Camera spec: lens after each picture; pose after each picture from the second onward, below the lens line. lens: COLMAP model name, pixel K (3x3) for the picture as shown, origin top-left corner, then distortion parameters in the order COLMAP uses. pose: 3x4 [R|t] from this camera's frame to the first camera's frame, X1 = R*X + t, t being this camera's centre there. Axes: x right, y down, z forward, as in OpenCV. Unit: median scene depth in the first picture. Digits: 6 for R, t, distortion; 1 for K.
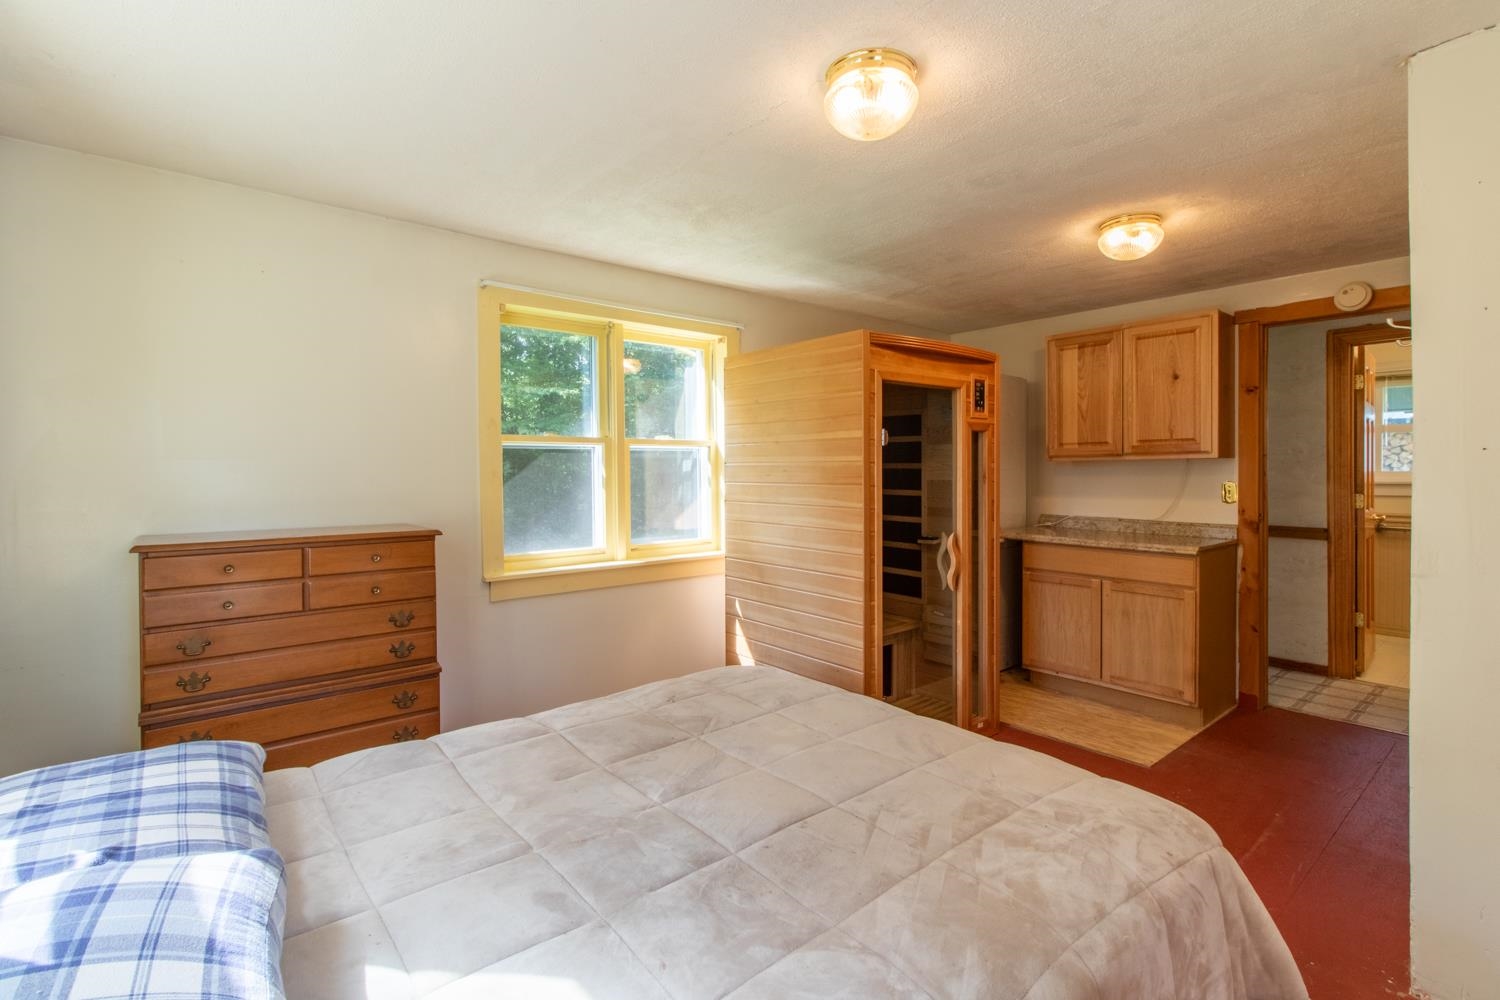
lens RADIAL K [[692.2, 0, 749.9], [0, 692.2, 477.1], [0, 0, 1]] dist [-0.000458, -0.000100]
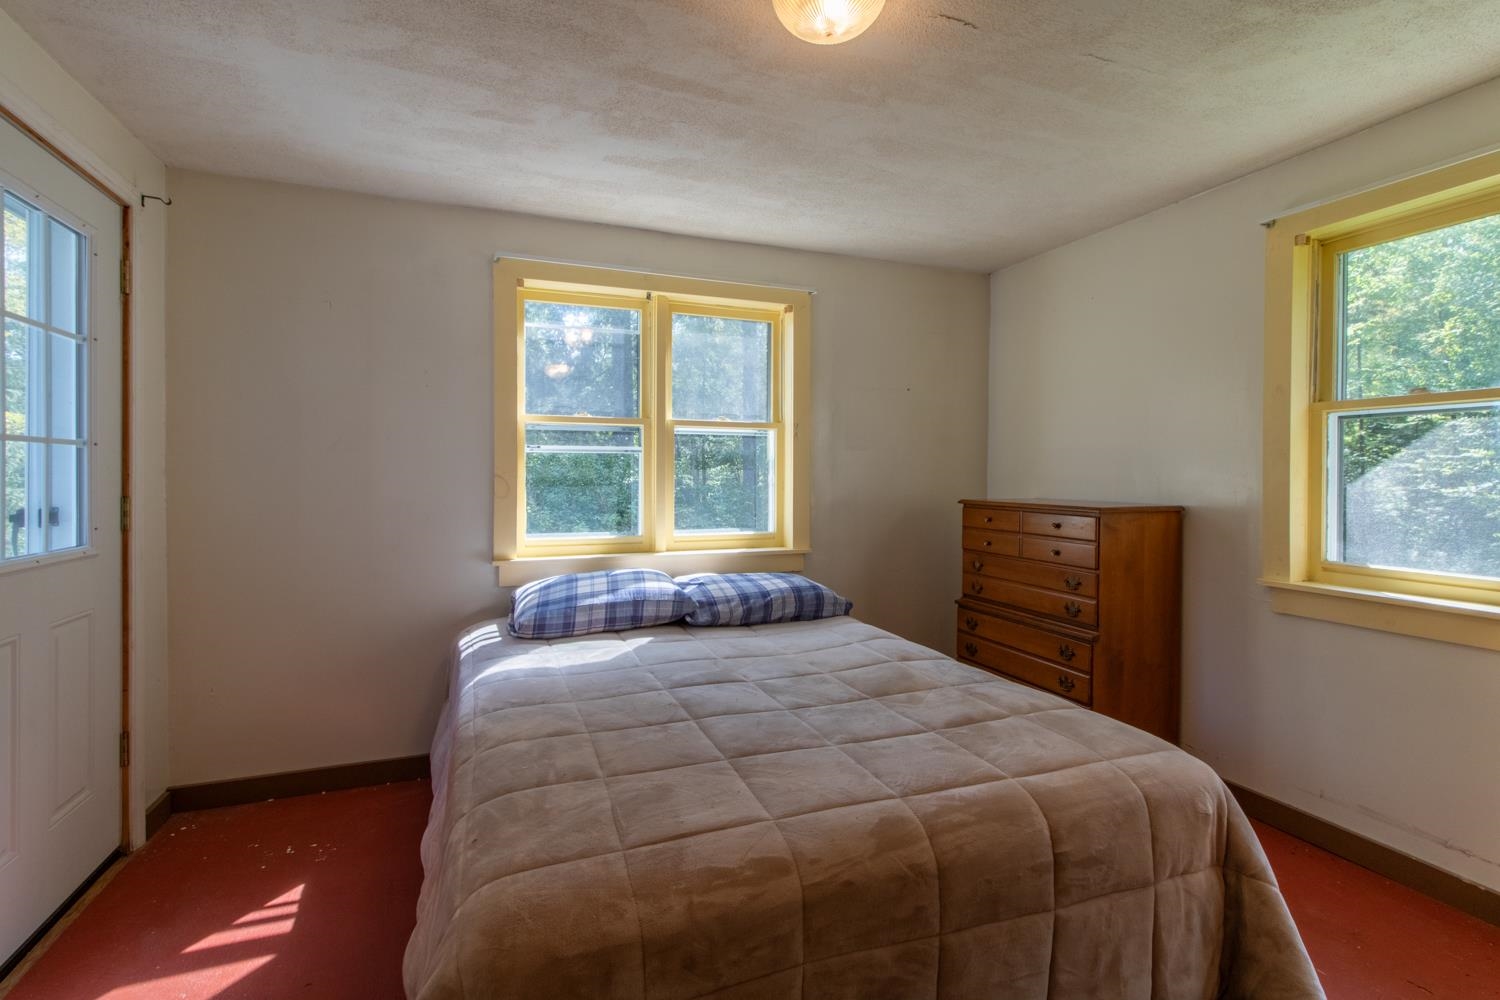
lens RADIAL K [[692.2, 0, 749.9], [0, 692.2, 477.1], [0, 0, 1]] dist [-0.000458, -0.000100]
pose [[-0.322468, 0.004110, -0.946572, 0.562675], [-0.015184, 0.999839, 0.009514, 0.022653], [0.946459, 0.017441, -0.322354, 0.656615]]
